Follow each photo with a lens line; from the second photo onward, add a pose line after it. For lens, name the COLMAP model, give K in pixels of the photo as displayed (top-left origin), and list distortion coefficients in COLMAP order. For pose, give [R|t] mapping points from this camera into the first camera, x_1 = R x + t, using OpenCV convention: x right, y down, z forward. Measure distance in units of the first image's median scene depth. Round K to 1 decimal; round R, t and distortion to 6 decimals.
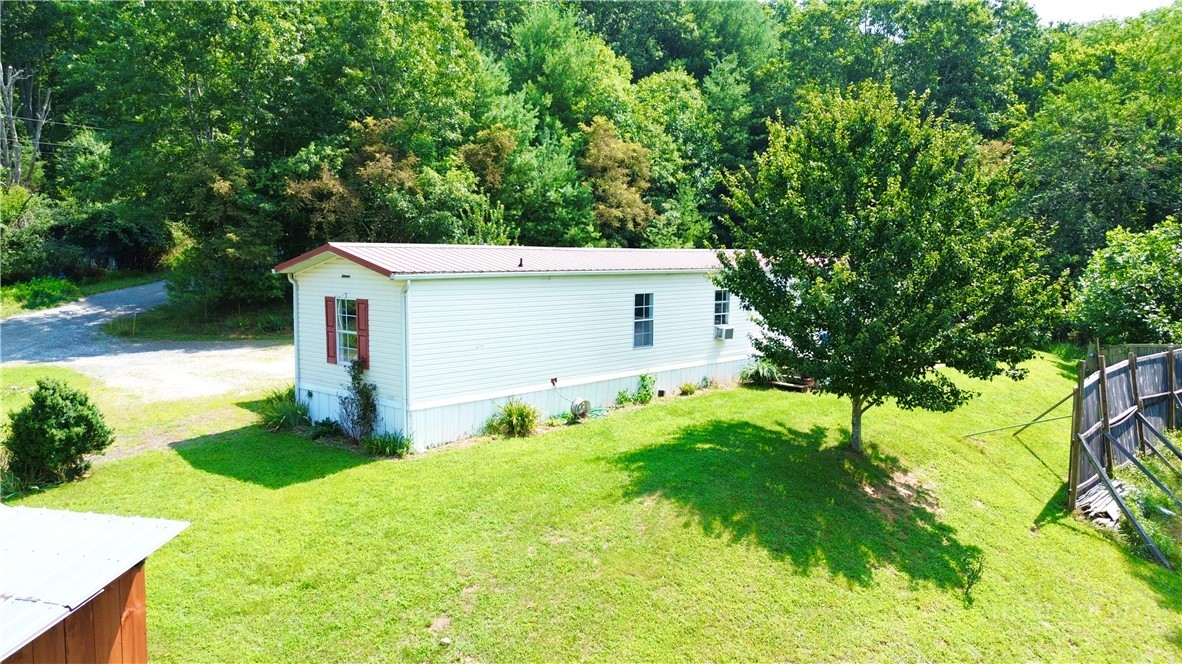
lens RADIAL K [[837.0, 0, 591.0], [0, 837.0, 332.0], [0, 0, 1]] dist [0.070792, -0.078467]
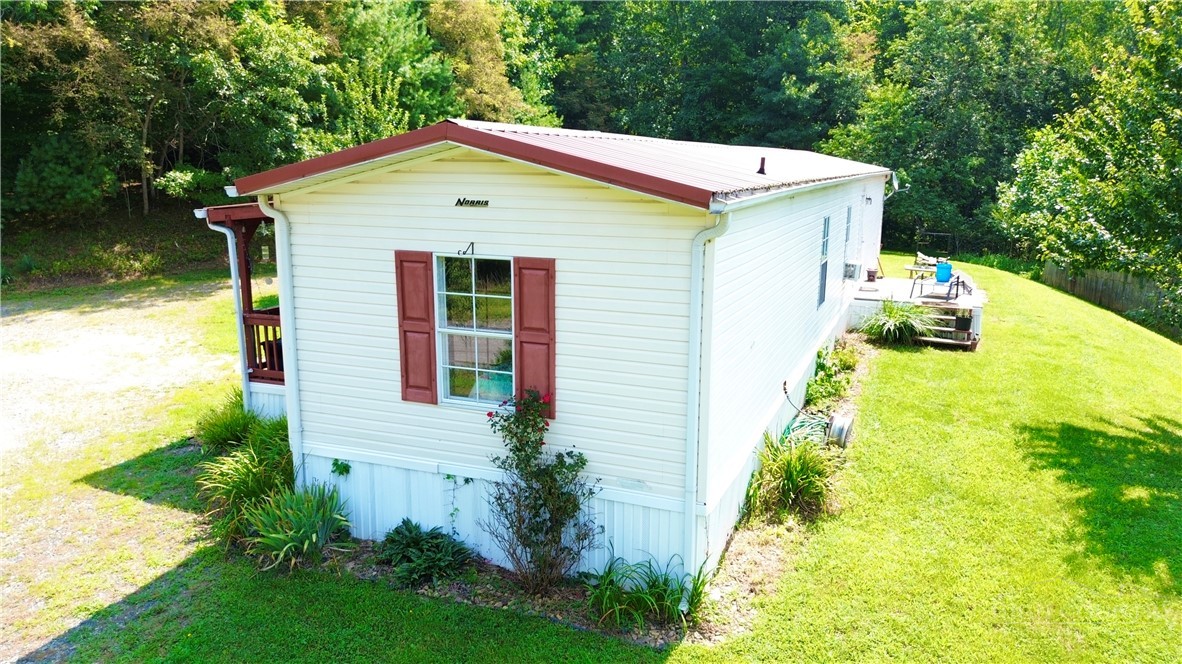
lens RADIAL K [[837.0, 0, 591.0], [0, 837.0, 332.0], [0, 0, 1]] dist [0.070792, -0.078467]
pose [[0.936142, -0.070354, 0.344513, -0.356458], [0.031771, 0.992695, 0.116391, -0.045347], [-0.350185, -0.098013, 0.931539, 0.539799]]
